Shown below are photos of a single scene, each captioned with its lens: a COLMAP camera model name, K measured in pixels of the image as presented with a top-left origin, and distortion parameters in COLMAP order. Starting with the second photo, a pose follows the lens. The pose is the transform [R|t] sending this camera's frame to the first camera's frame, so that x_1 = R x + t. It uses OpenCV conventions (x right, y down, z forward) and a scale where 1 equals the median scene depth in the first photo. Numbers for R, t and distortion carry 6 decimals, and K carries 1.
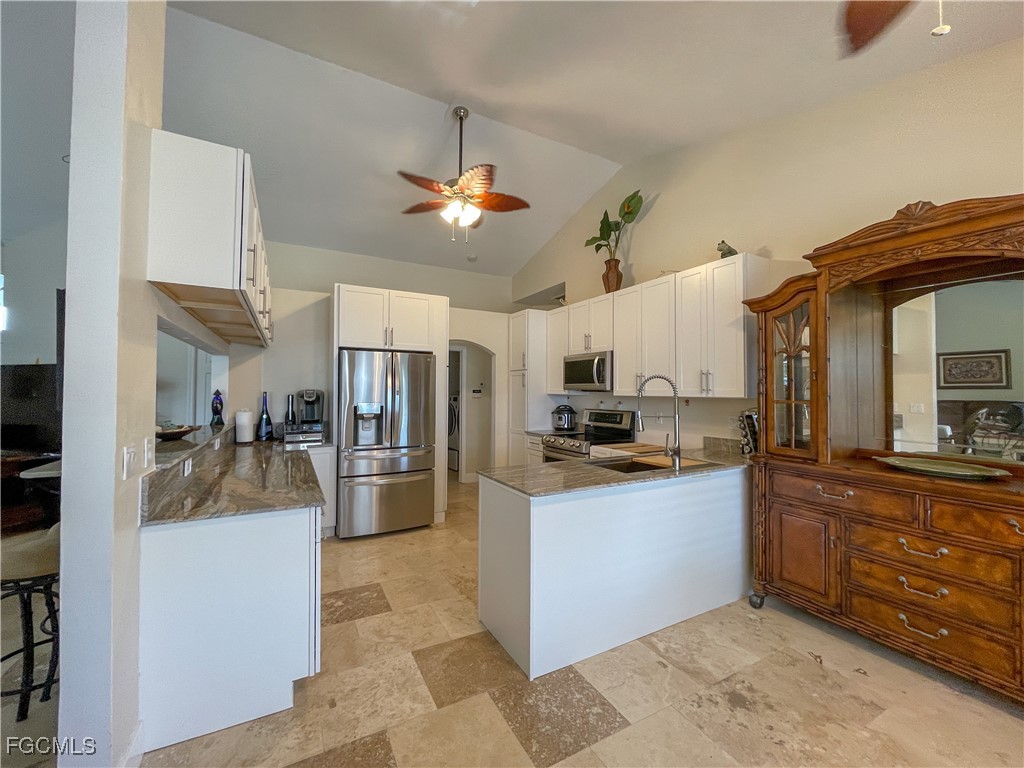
lens RADIAL K [[416.4, 0, 512.7], [0, 416.4, 381.2], [0, 0, 1]] dist [-0.000448, -0.000273]
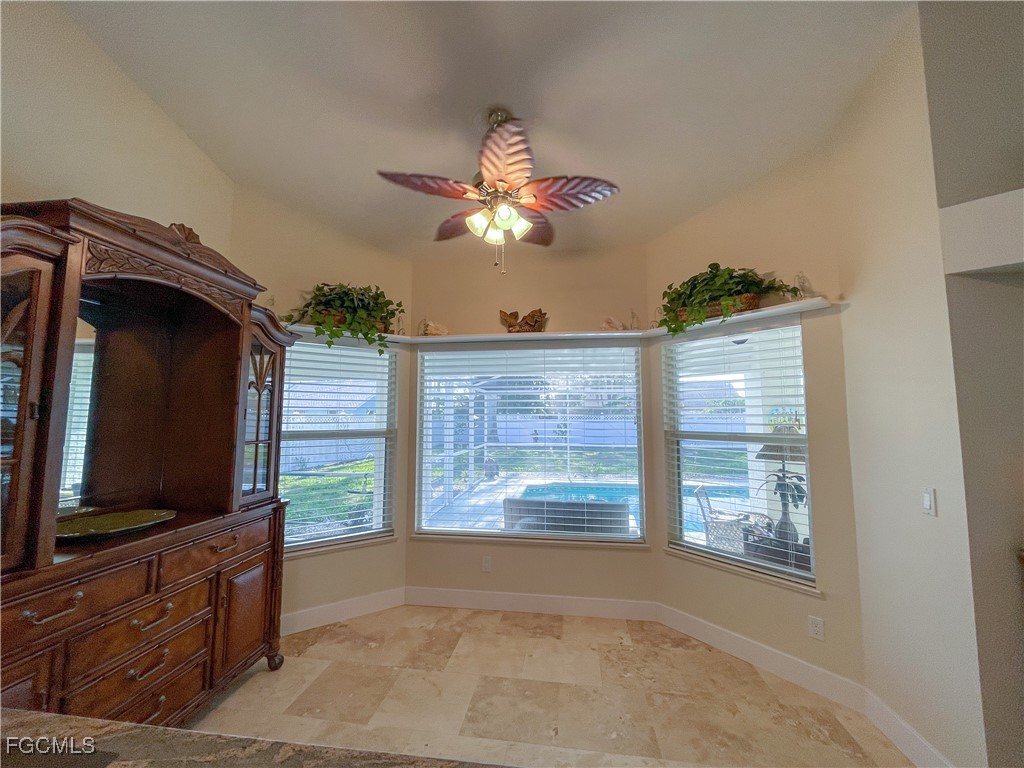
lens RADIAL K [[416.4, 0, 512.7], [0, 416.4, 381.2], [0, 0, 1]] dist [-0.000448, -0.000273]
pose [[-0.808825, 0.043166, 0.586463, -0.098417], [-0.019798, 0.994738, -0.100521, -0.009314], [-0.587716, -0.092915, -0.803714, 0.938200]]
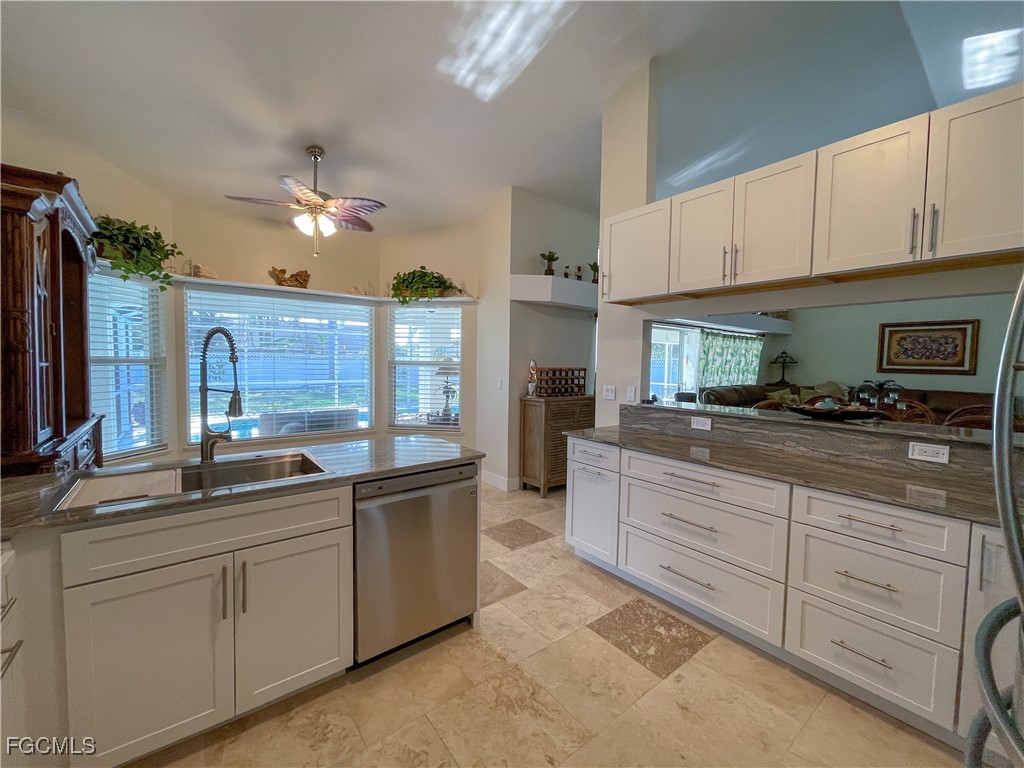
lens RADIAL K [[416.4, 0, 512.7], [0, 416.4, 381.2], [0, 0, 1]] dist [-0.000448, -0.000273]
pose [[-0.985601, -0.011569, -0.168692, -0.000355], [-0.015201, 0.999679, 0.020253, 0.047483], [0.168404, 0.022525, -0.985461, 1.684797]]
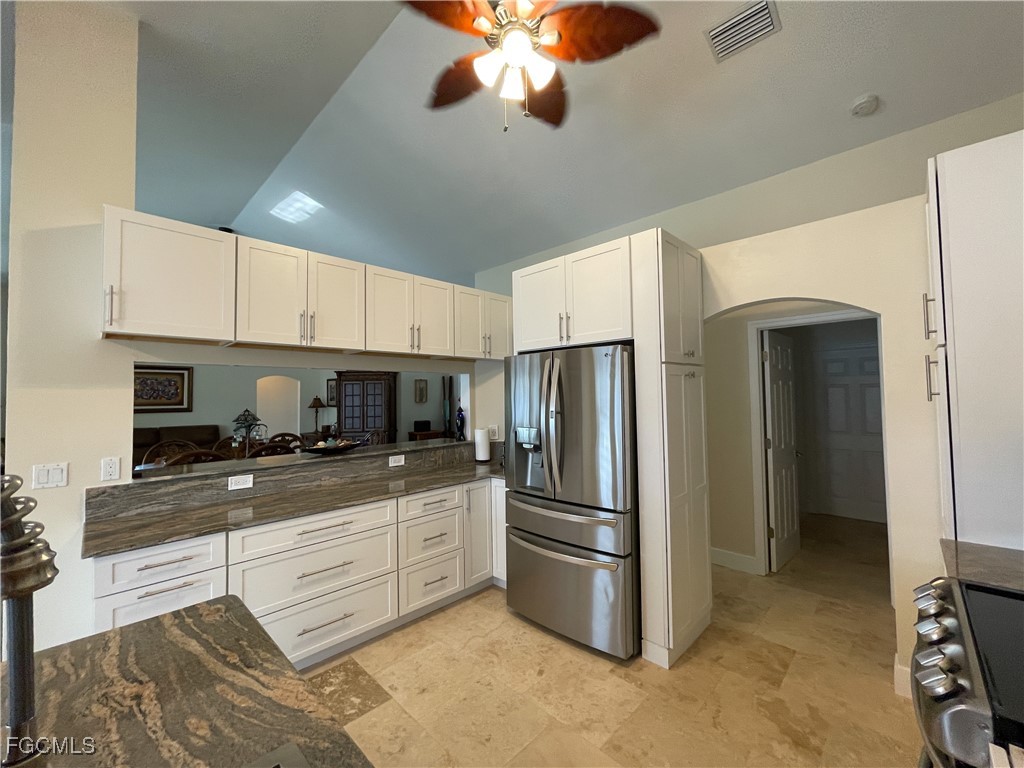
lens RADIAL K [[416.4, 0, 512.7], [0, 416.4, 381.2], [0, 0, 1]] dist [-0.000448, -0.000273]
pose [[0.292032, -0.042362, -0.955470, 0.447975], [0.042228, 0.998615, -0.031368, -0.006620], [0.955476, -0.031187, 0.293417, 1.094073]]
